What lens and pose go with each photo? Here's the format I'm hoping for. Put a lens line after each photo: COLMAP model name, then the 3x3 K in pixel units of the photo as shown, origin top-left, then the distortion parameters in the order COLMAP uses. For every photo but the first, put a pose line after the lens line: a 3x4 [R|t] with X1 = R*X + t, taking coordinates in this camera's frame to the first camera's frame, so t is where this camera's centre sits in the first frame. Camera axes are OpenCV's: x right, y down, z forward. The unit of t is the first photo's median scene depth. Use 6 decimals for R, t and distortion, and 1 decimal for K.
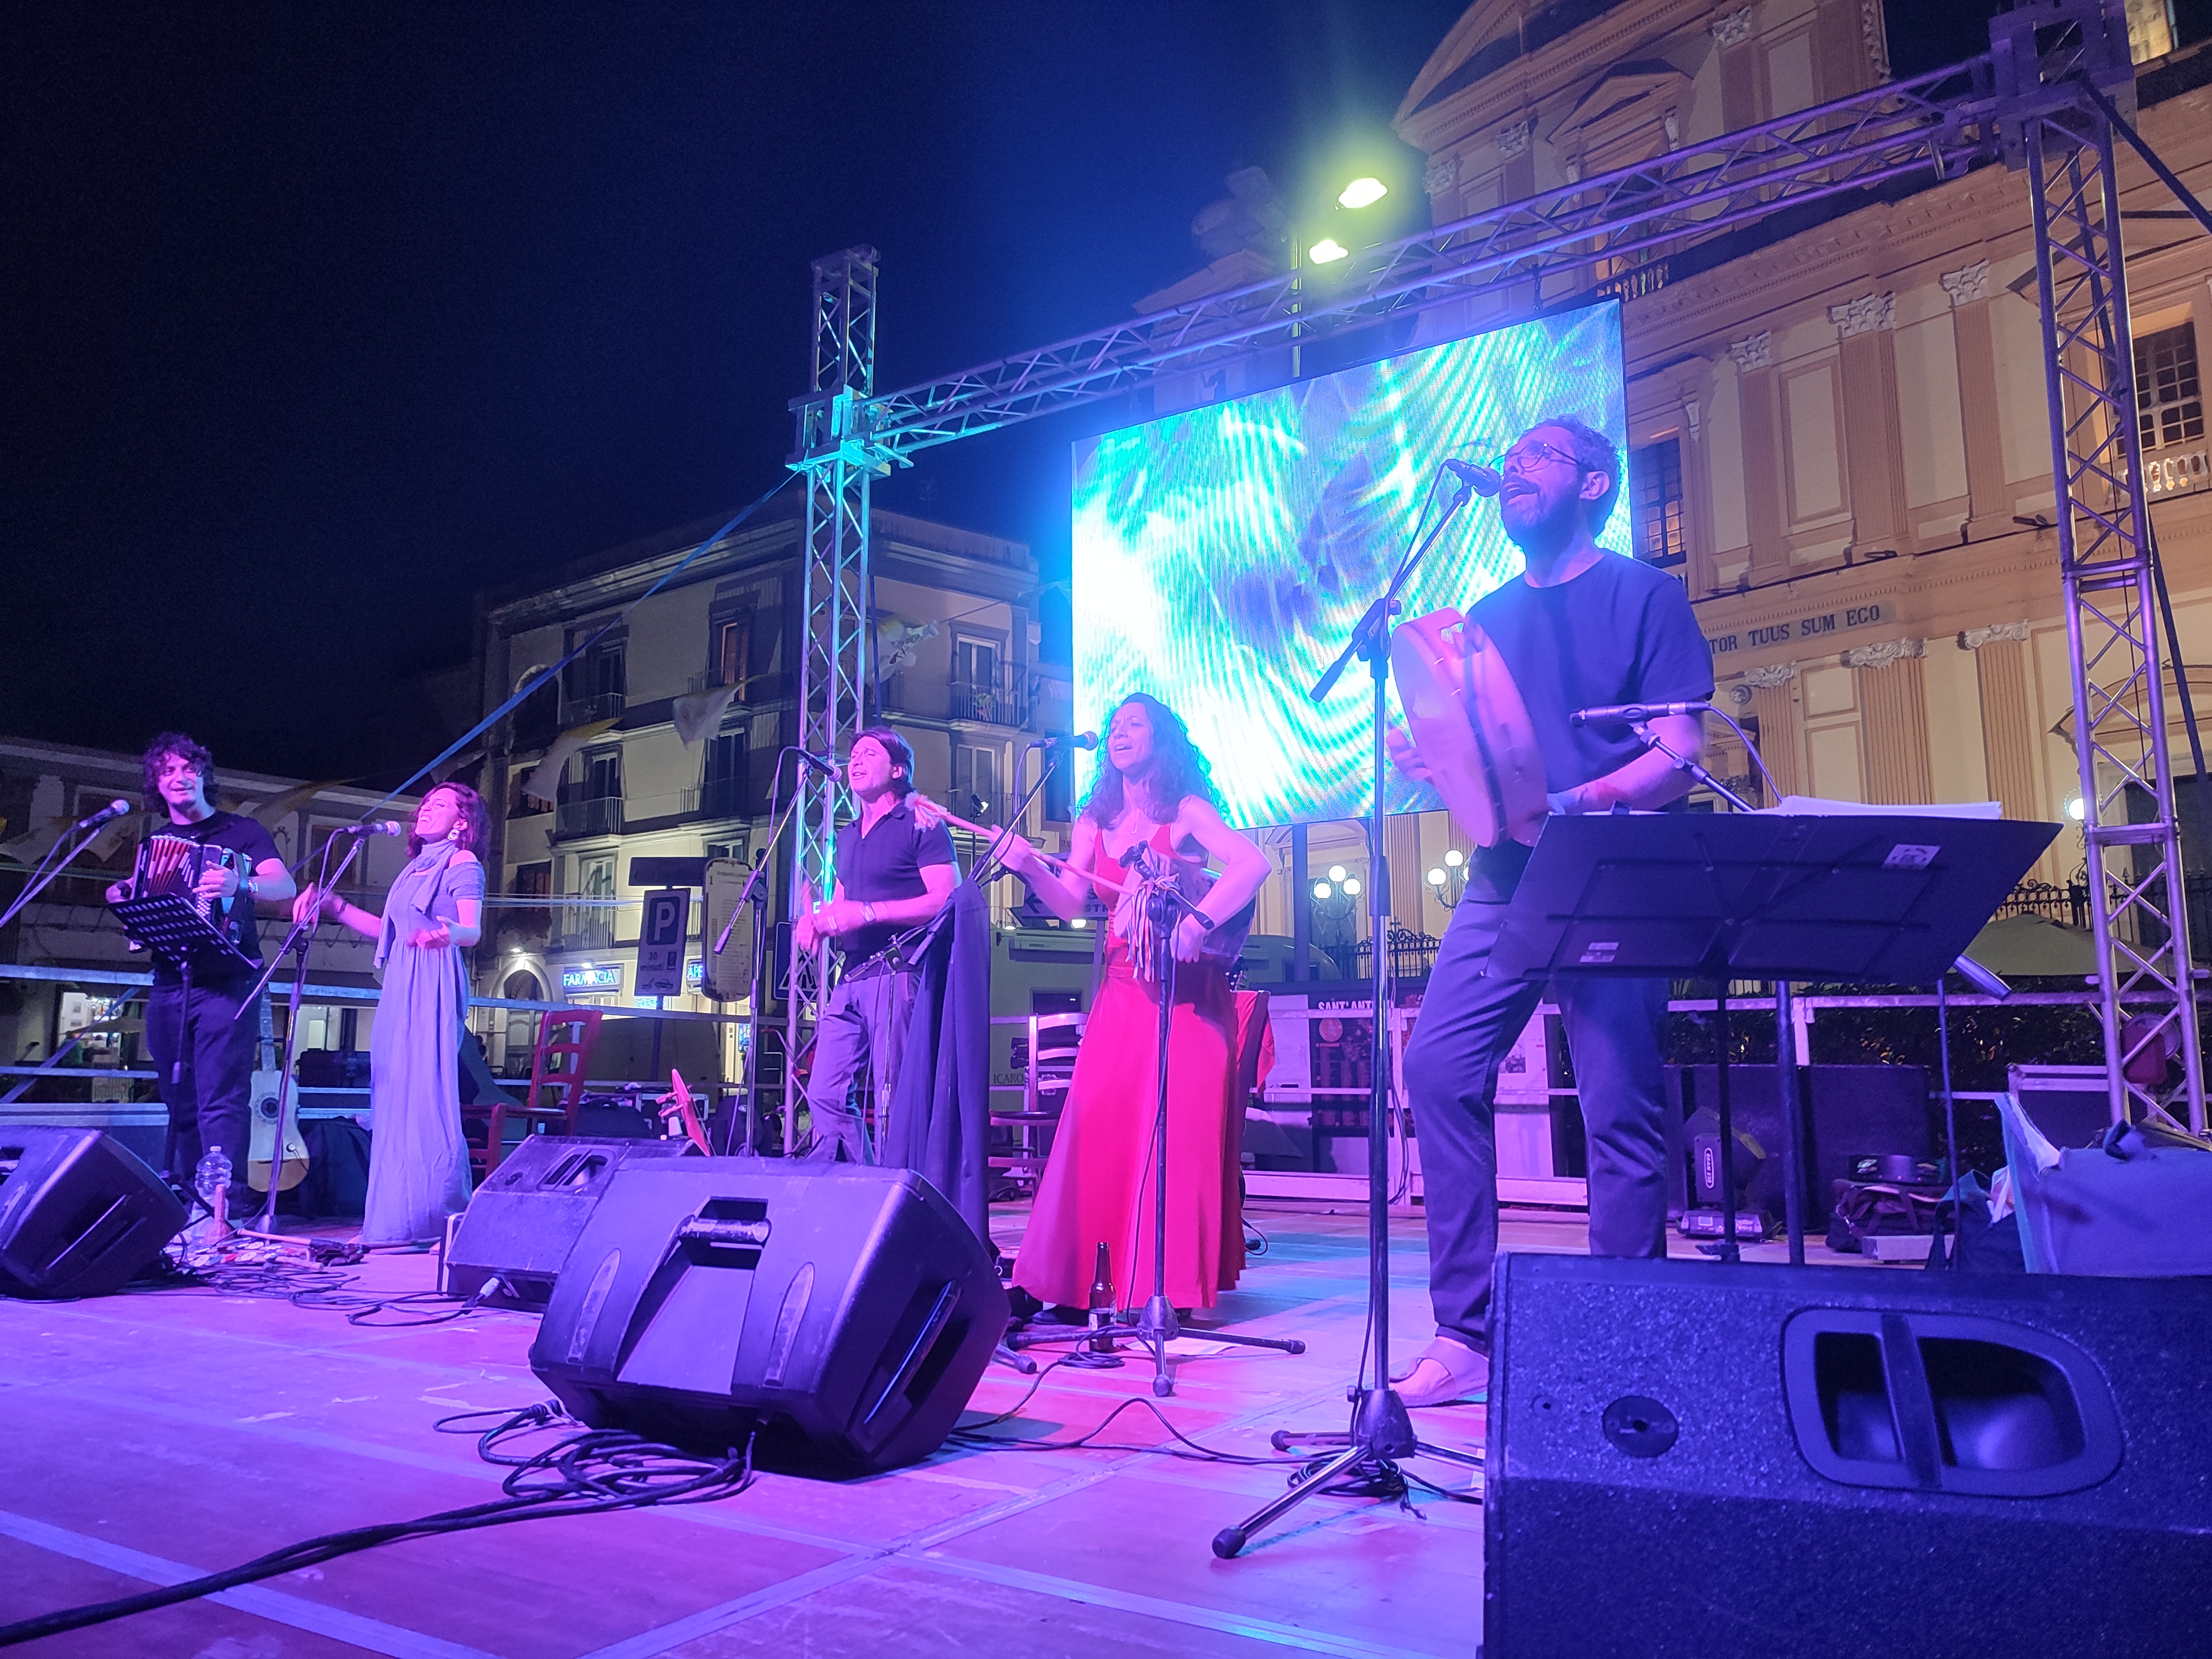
lens RADIAL K [[1596.8, 0, 1104.9], [0, 1596.8, 812.1], [0, 0, 1]] dist [0.042794, -0.036177]
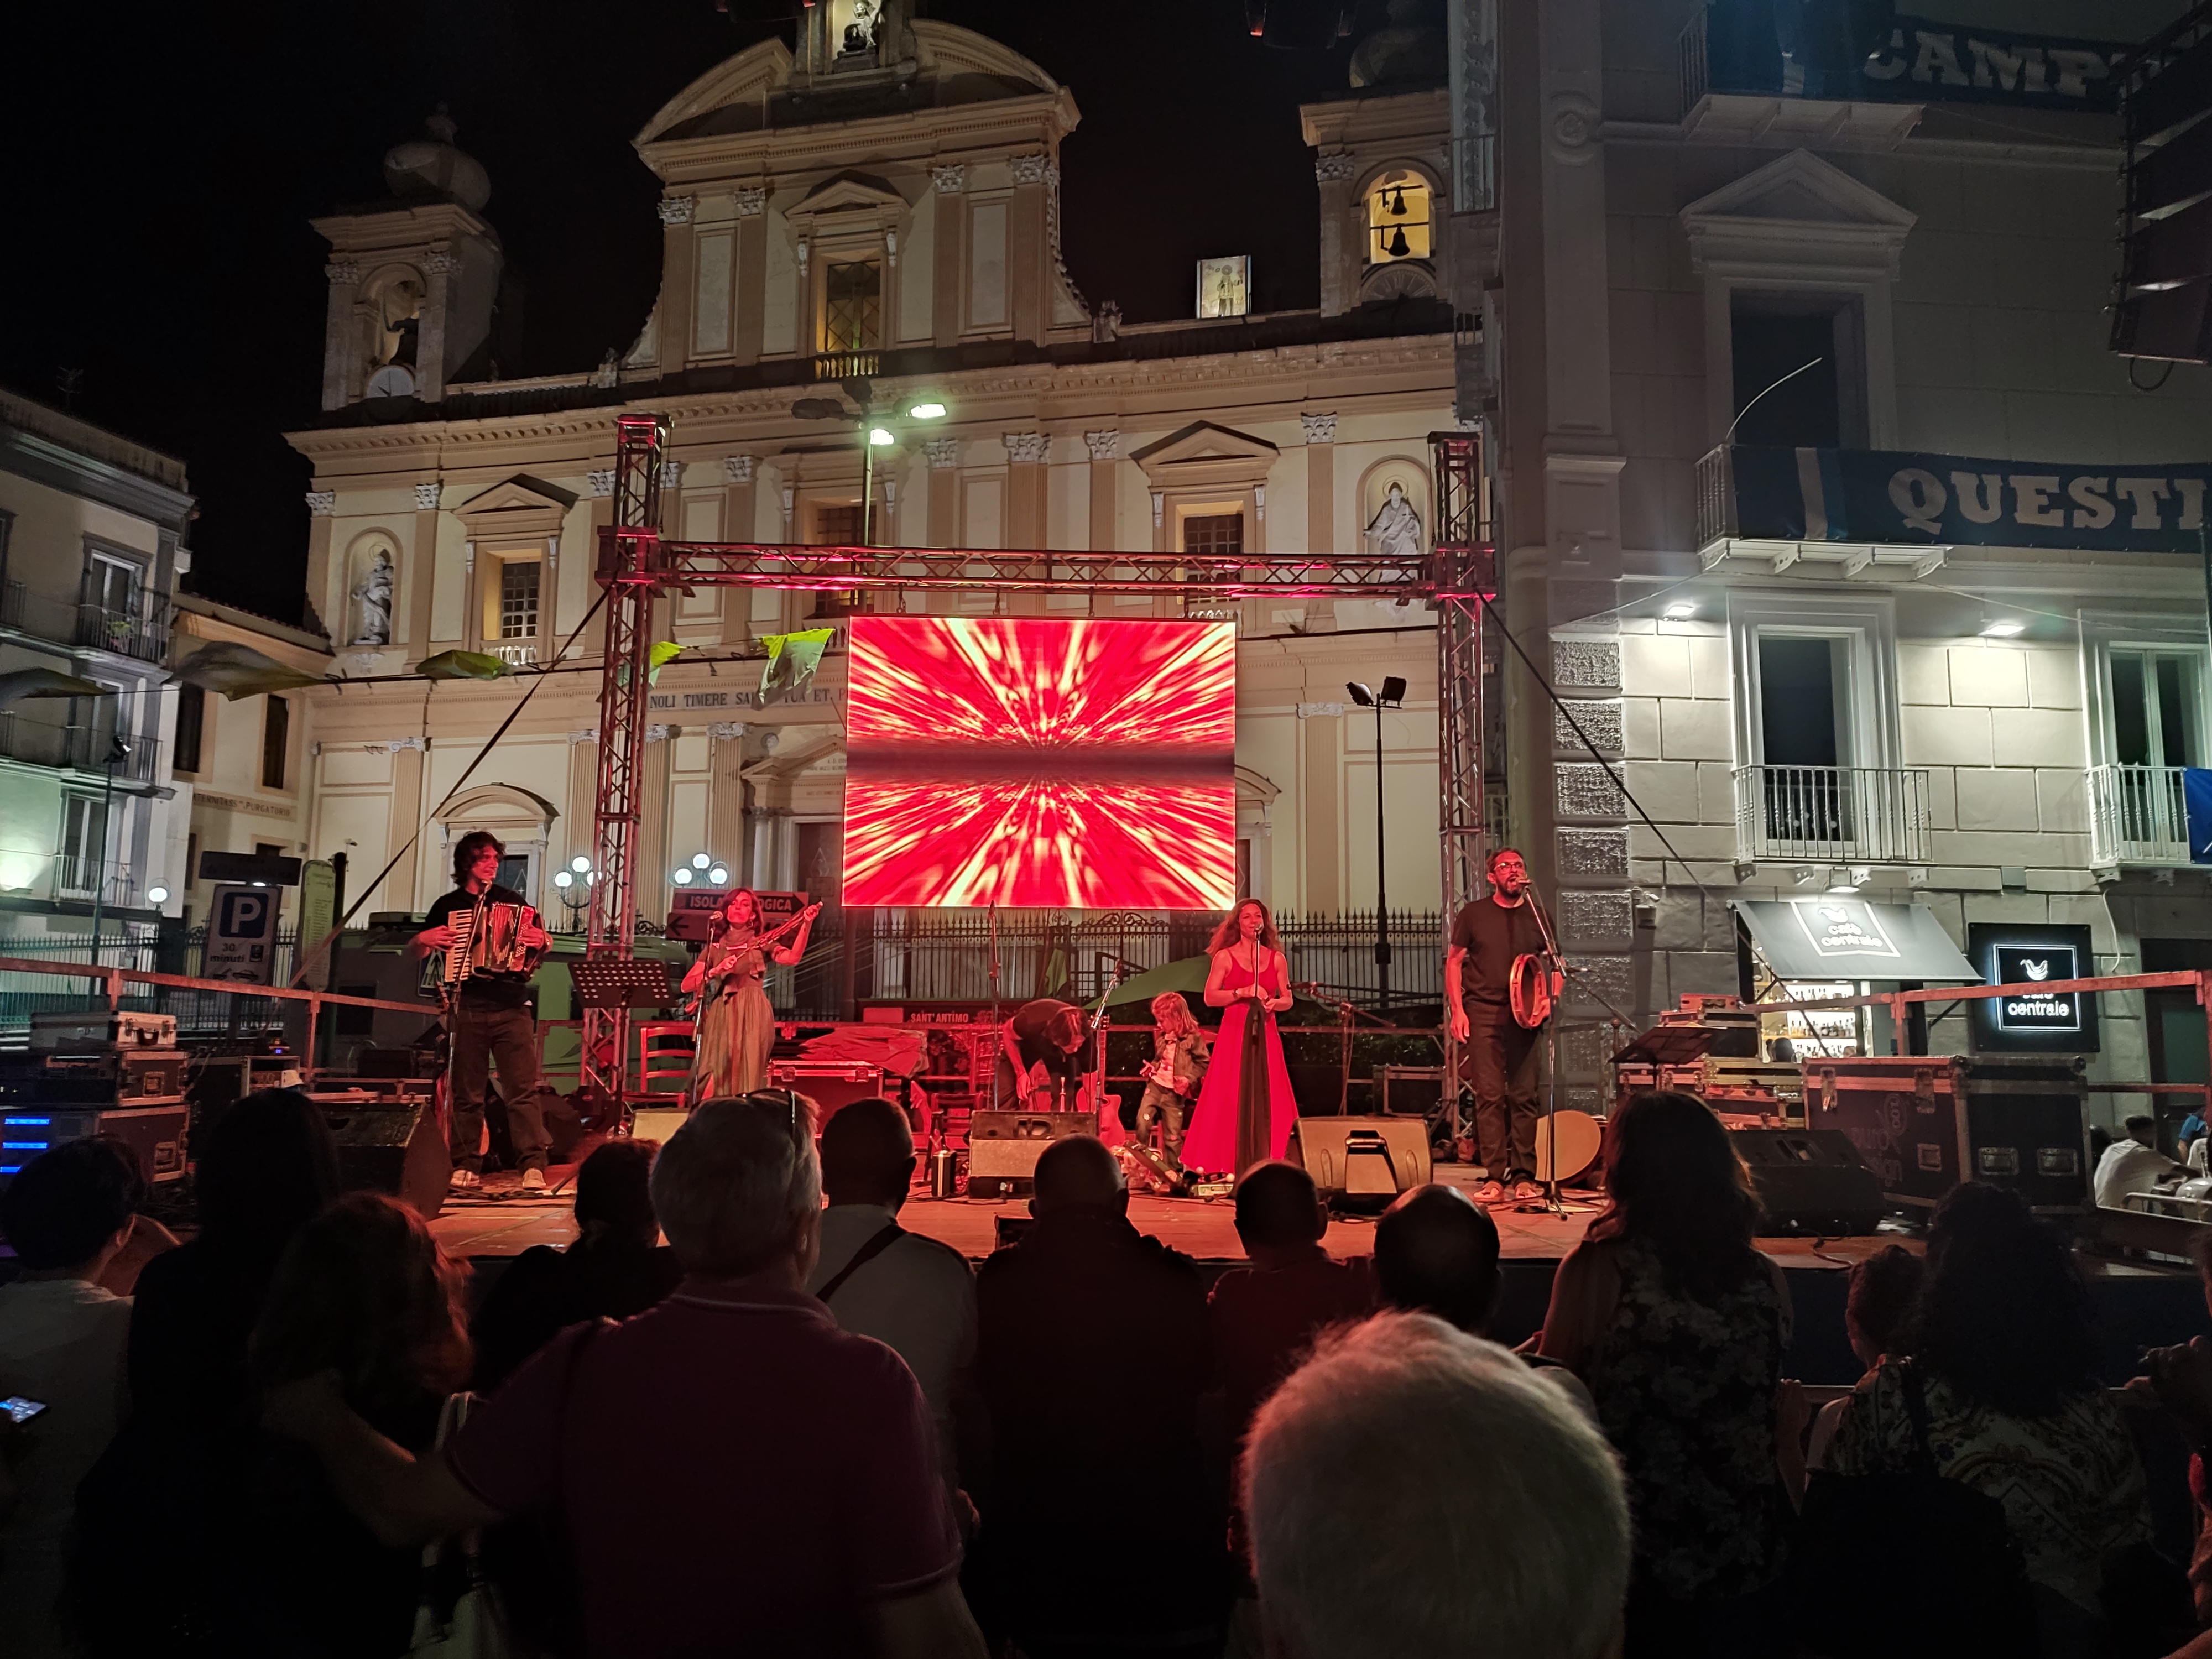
lens RADIAL K [[1603.3, 0, 1104.8], [0, 1603.3, 807.1], [0, 0, 1]] dist [0.038186, -0.025841]
pose [[0.820598, 0.093635, 0.563783, -0.172067], [-0.102699, 0.994589, -0.015705, -0.018438], [-0.562203, -0.045013, 0.825773, -0.082712]]
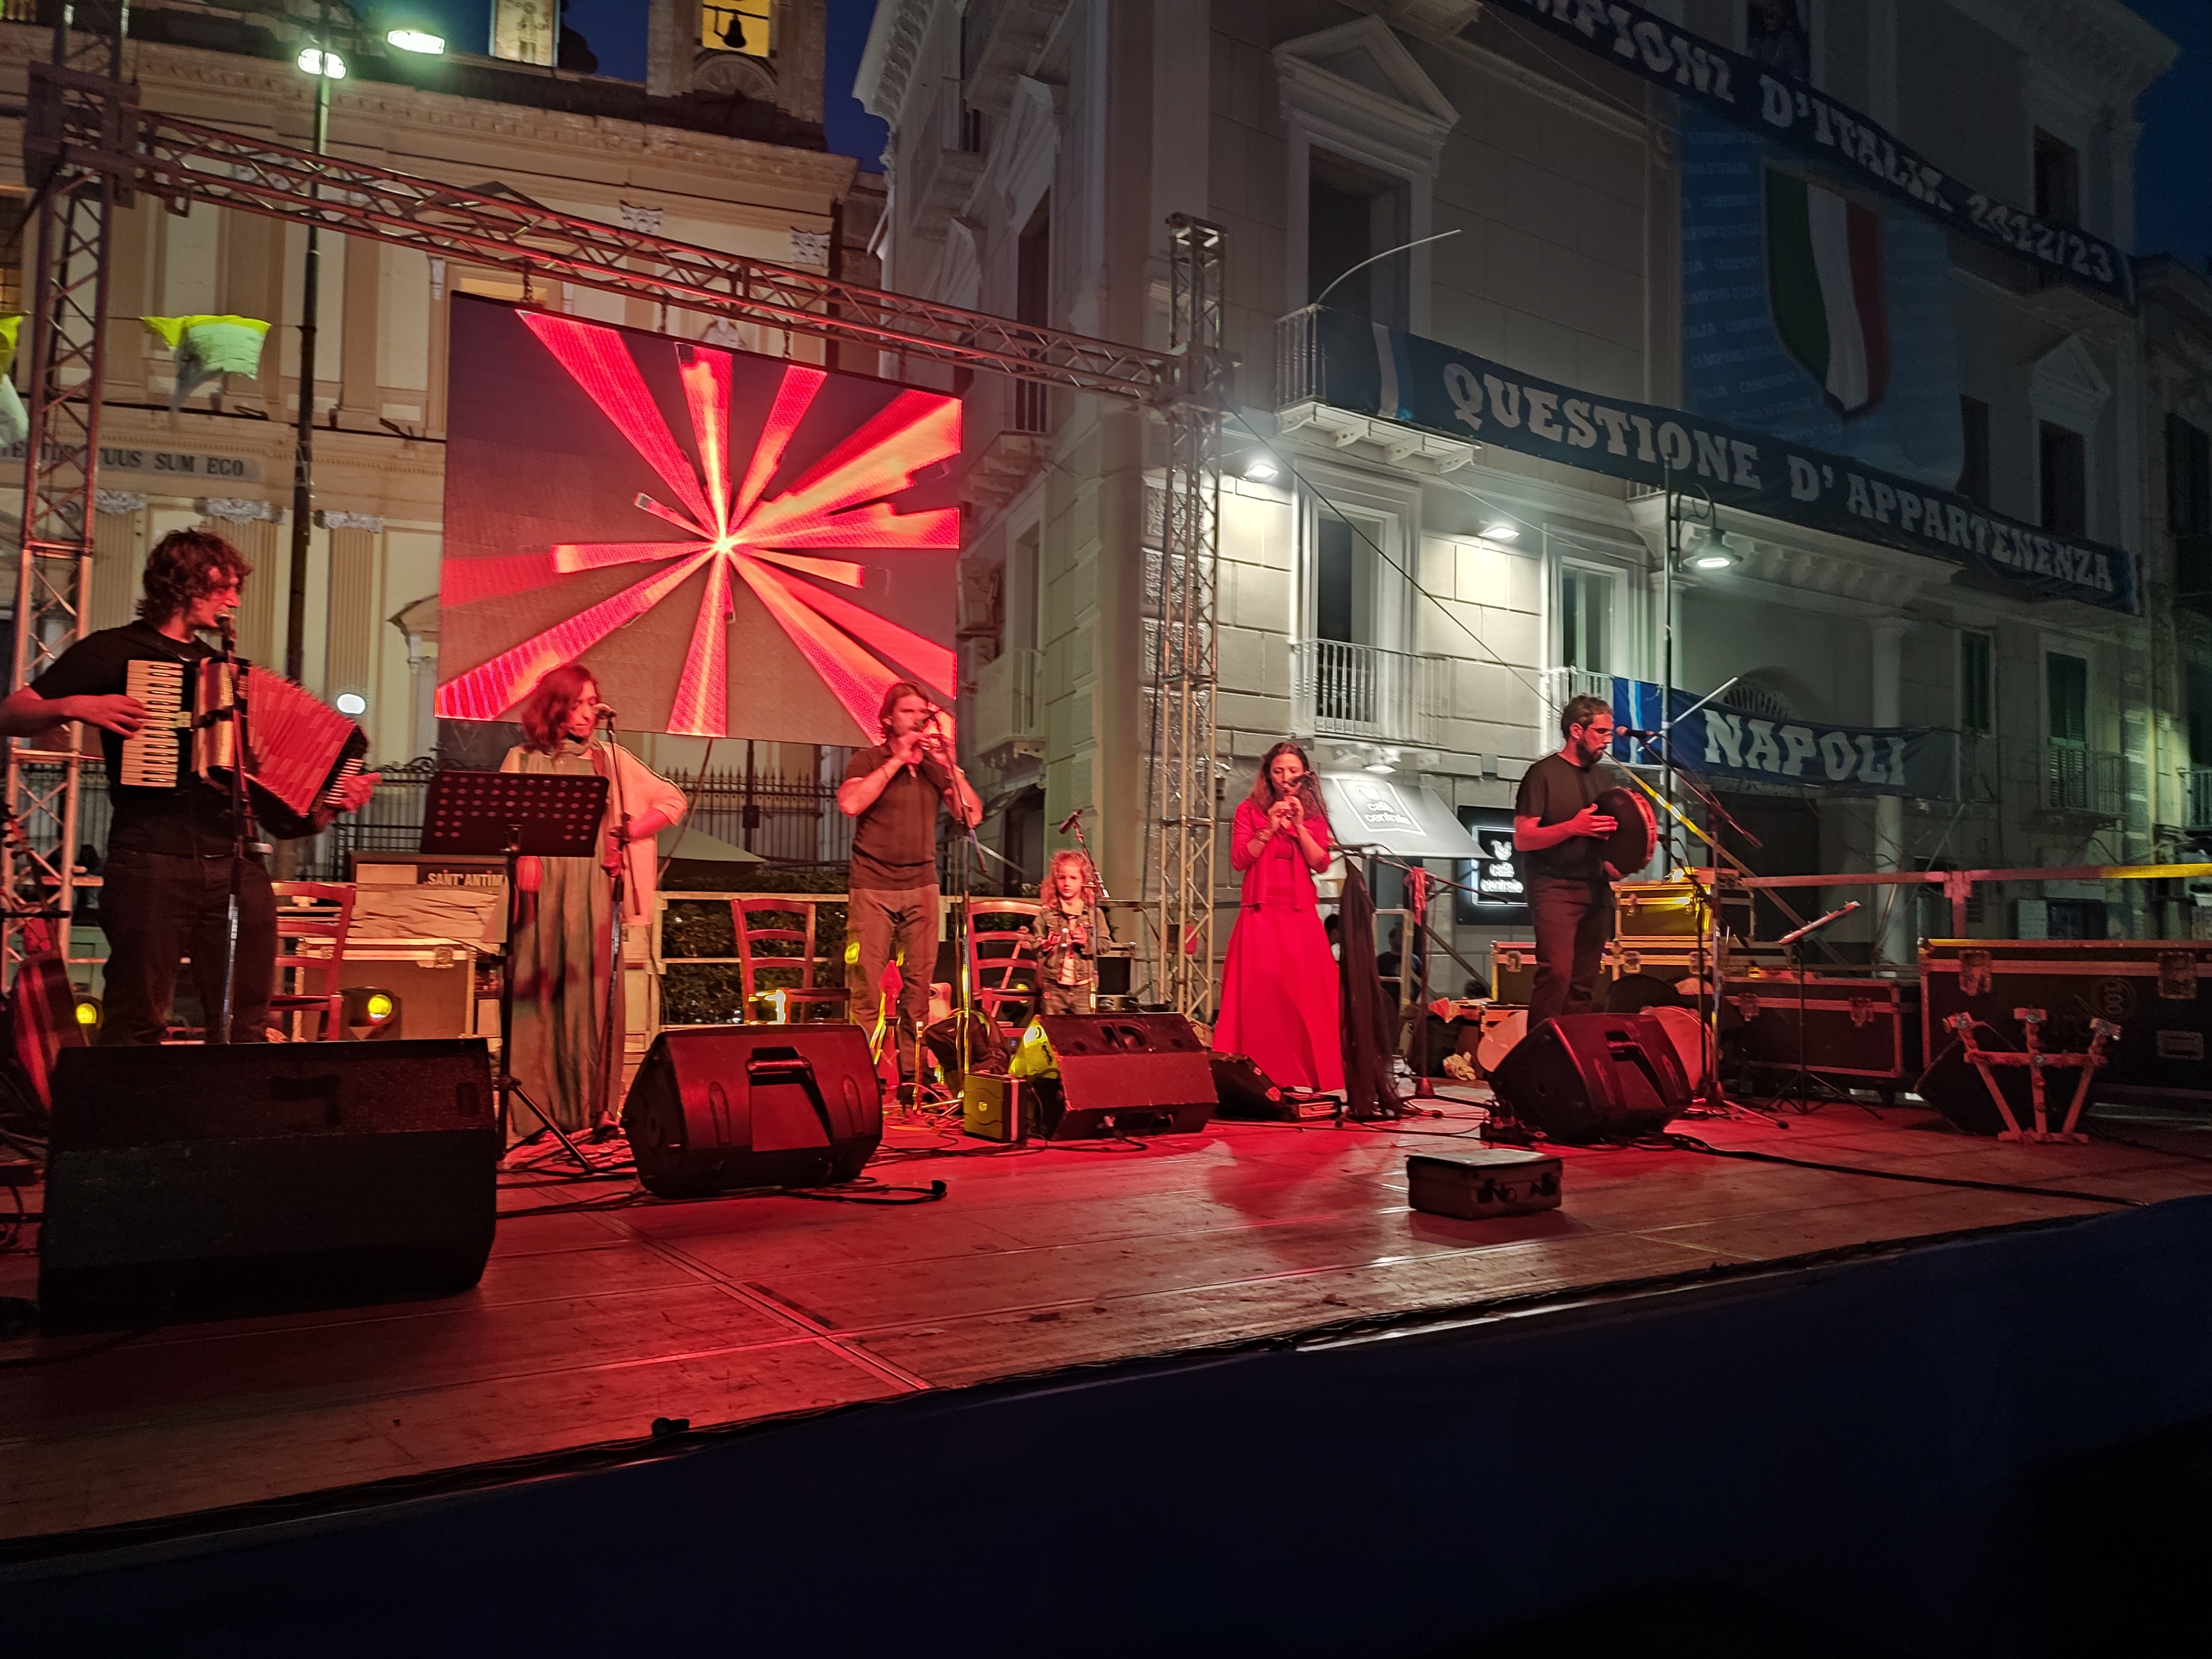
lens RADIAL K [[1603.3, 0, 1096.3], [0, 1603.3, 826.5], [0, 0, 1]] dist [0.038186, -0.025841]
pose [[0.431438, 0.062342, 0.899986, -0.197395], [-0.159897, 0.987099, 0.008276, 0.003613], [-0.887859, -0.147475, 0.435840, 0.051831]]
